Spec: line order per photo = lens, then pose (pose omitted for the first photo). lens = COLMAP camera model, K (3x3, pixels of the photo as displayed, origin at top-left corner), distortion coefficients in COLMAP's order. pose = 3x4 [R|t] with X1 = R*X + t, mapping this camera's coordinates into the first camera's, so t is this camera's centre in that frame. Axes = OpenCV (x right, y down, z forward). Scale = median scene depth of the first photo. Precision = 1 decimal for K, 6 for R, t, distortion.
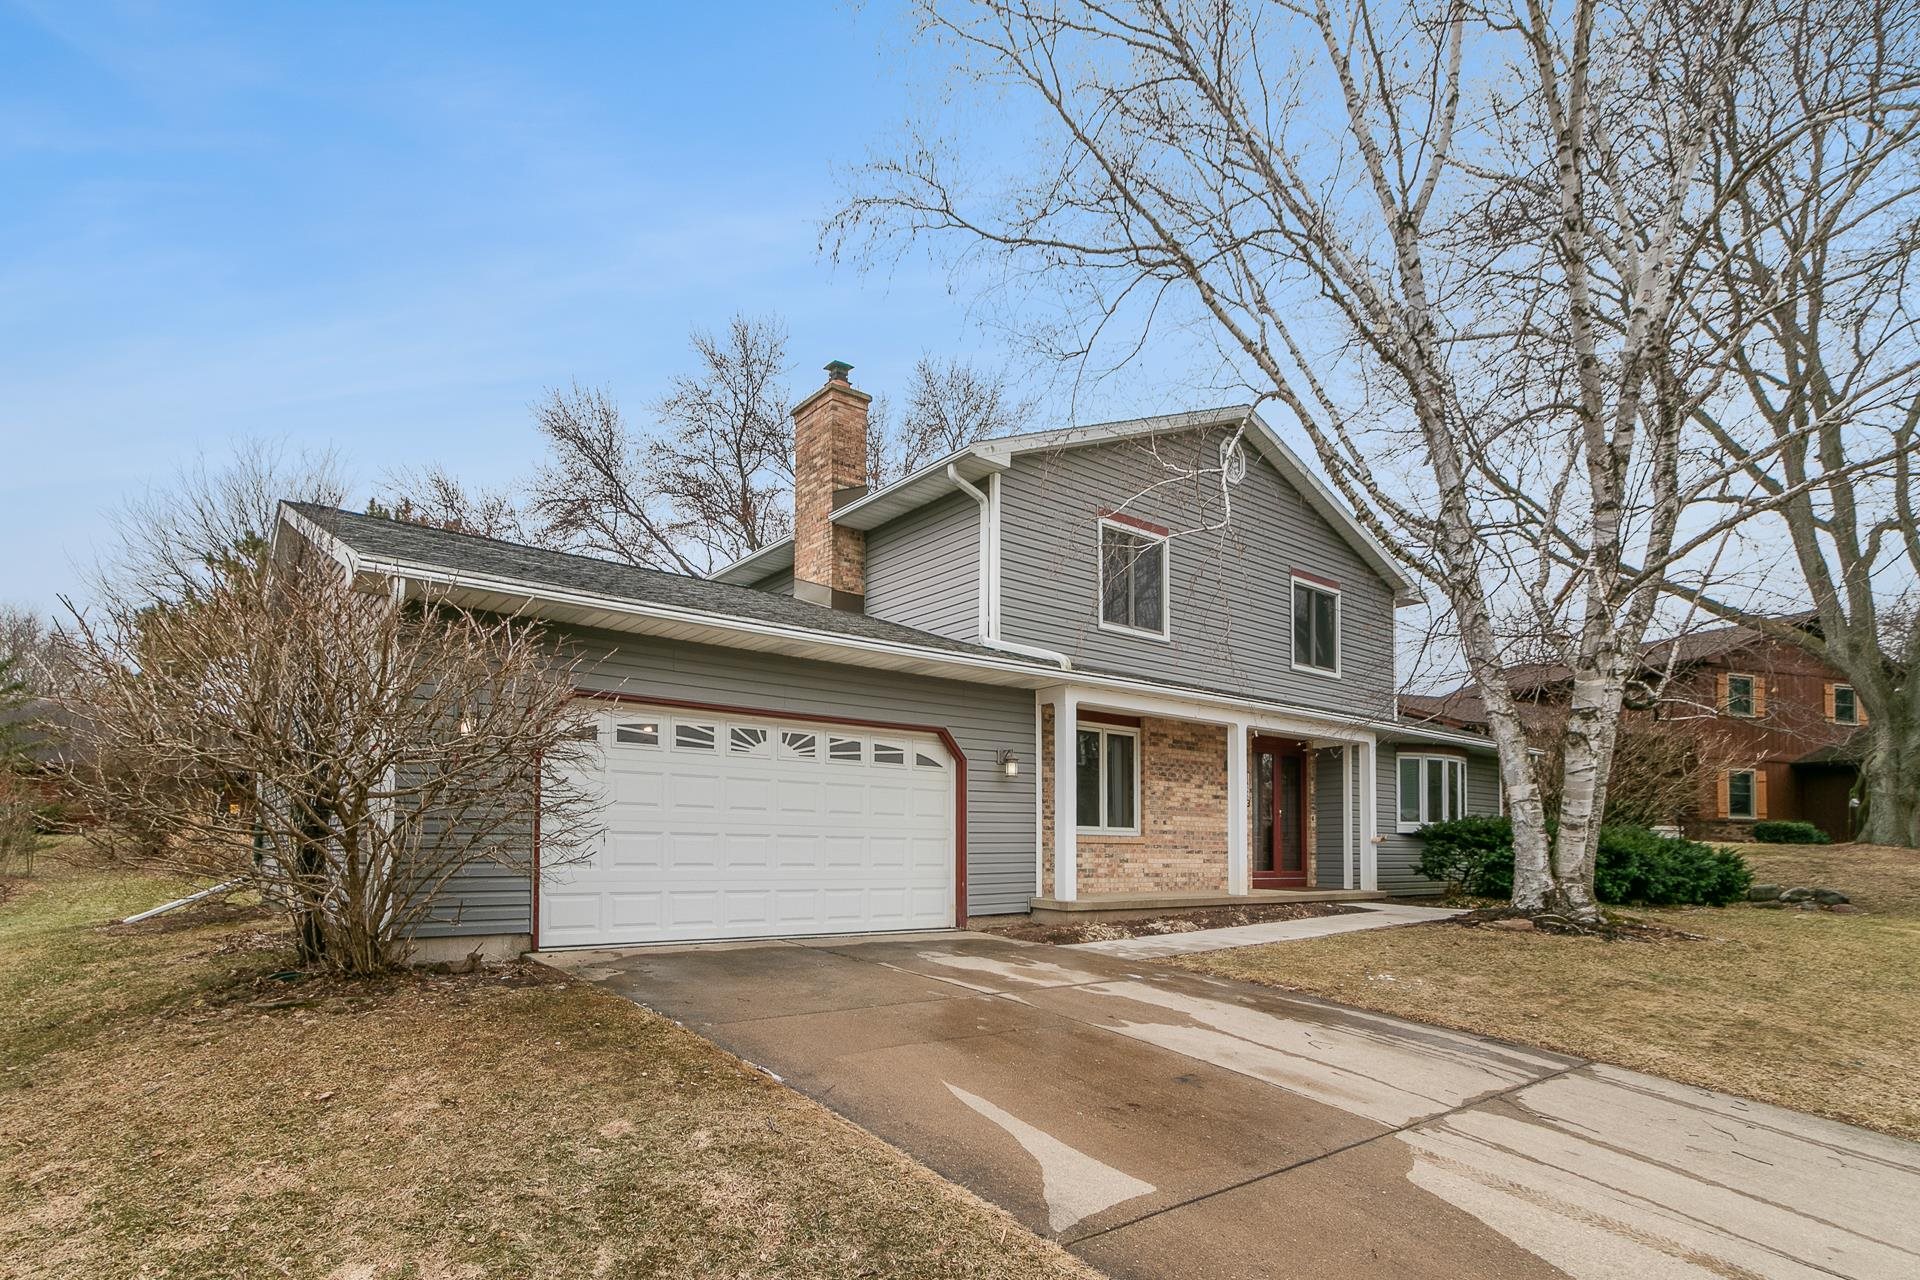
lens RADIAL K [[1096.3, 0, 1000.4], [0, 1096.3, 849.3], [0, 0, 1]] dist [0.004909, -0.000910]
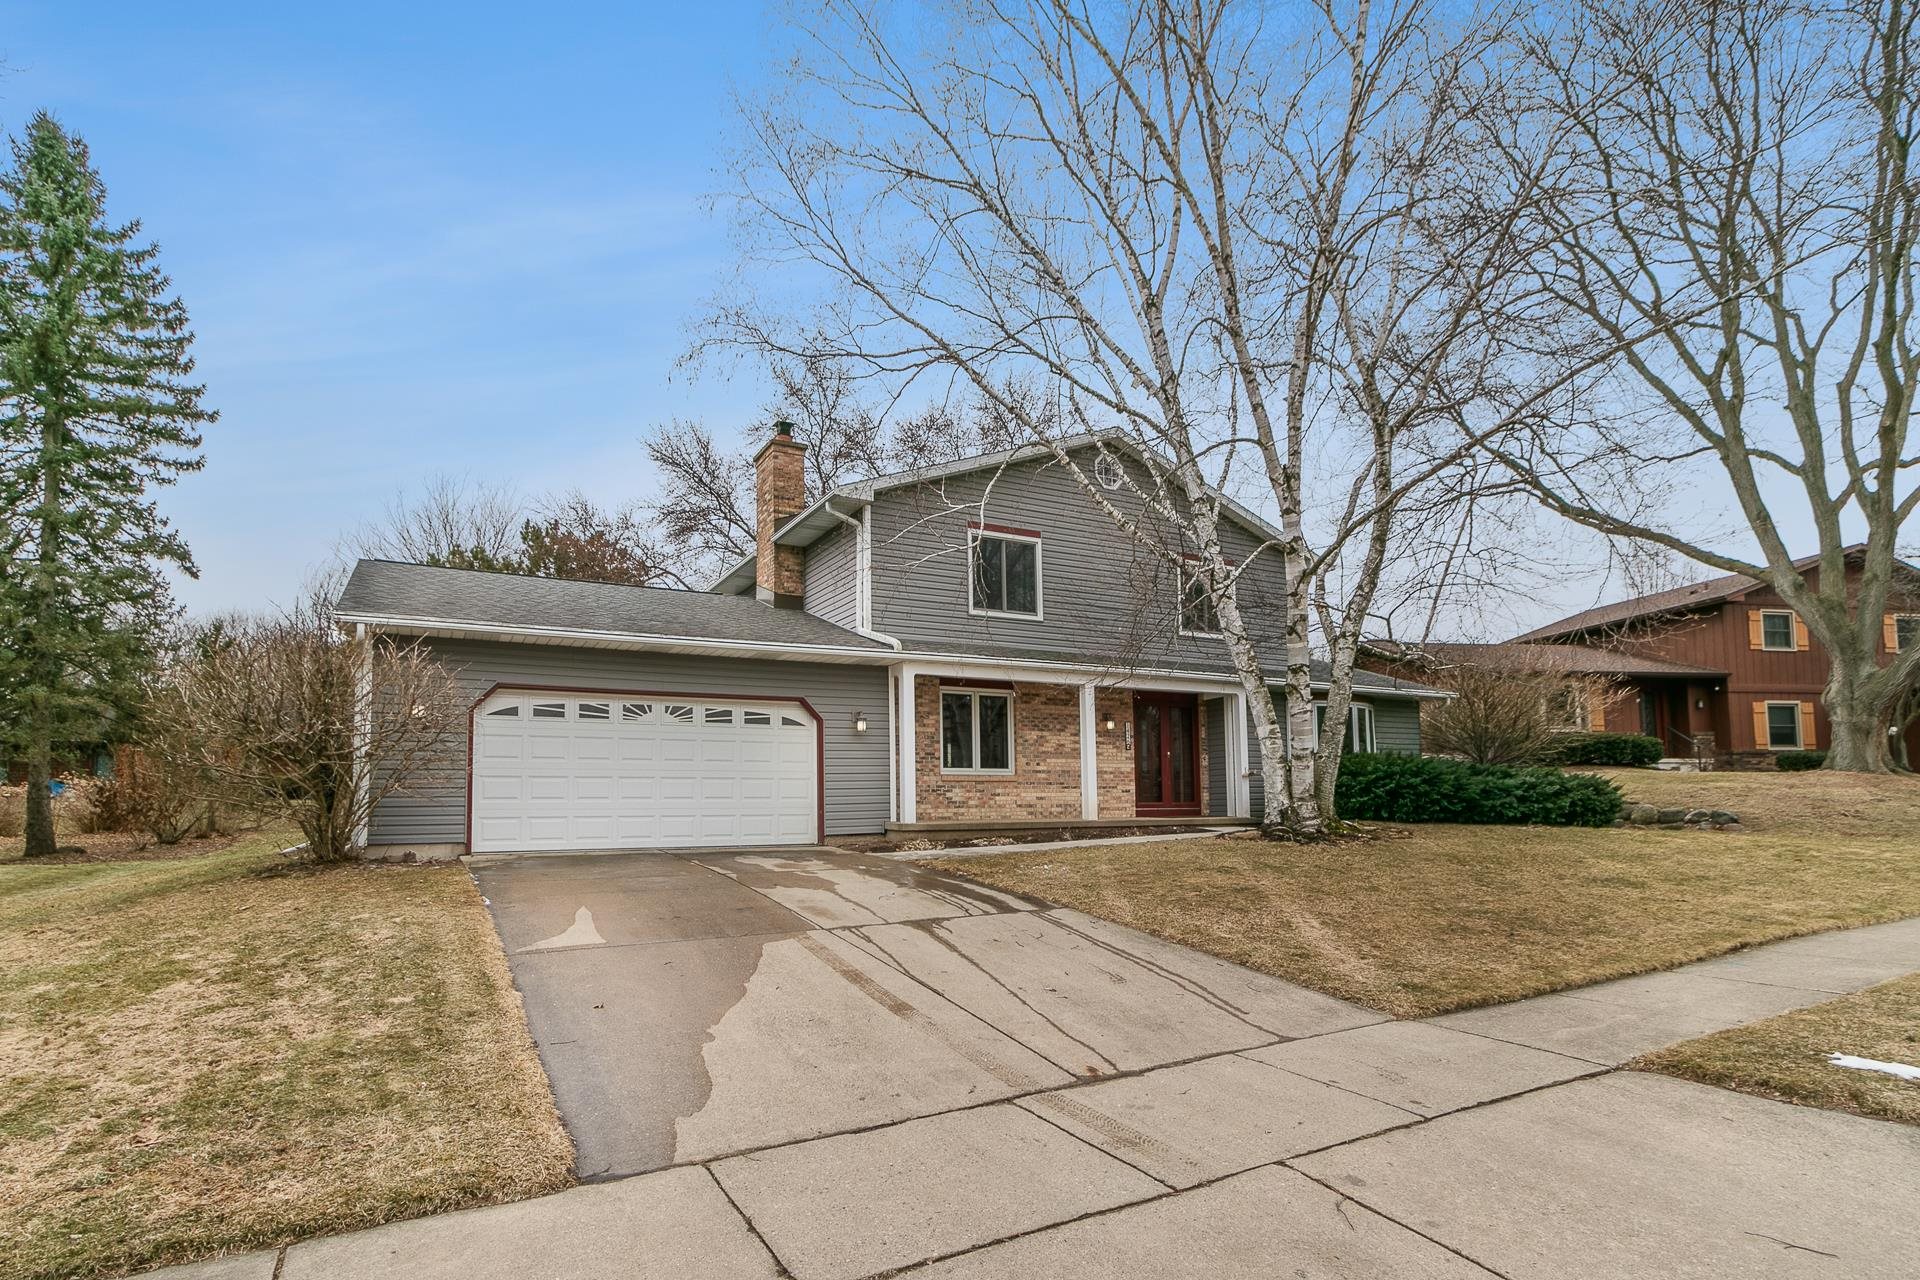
lens RADIAL K [[1104.9, 0, 1084.9], [0, 1104.9, 761.2], [0, 0, 1]] dist [0.002842, 0.001525]
pose [[0.991418, -0.026937, -0.127924, 0.397100], [0.021797, 0.998904, -0.041416, 0.028267], [0.128900, 0.038272, 0.990919, -0.269783]]
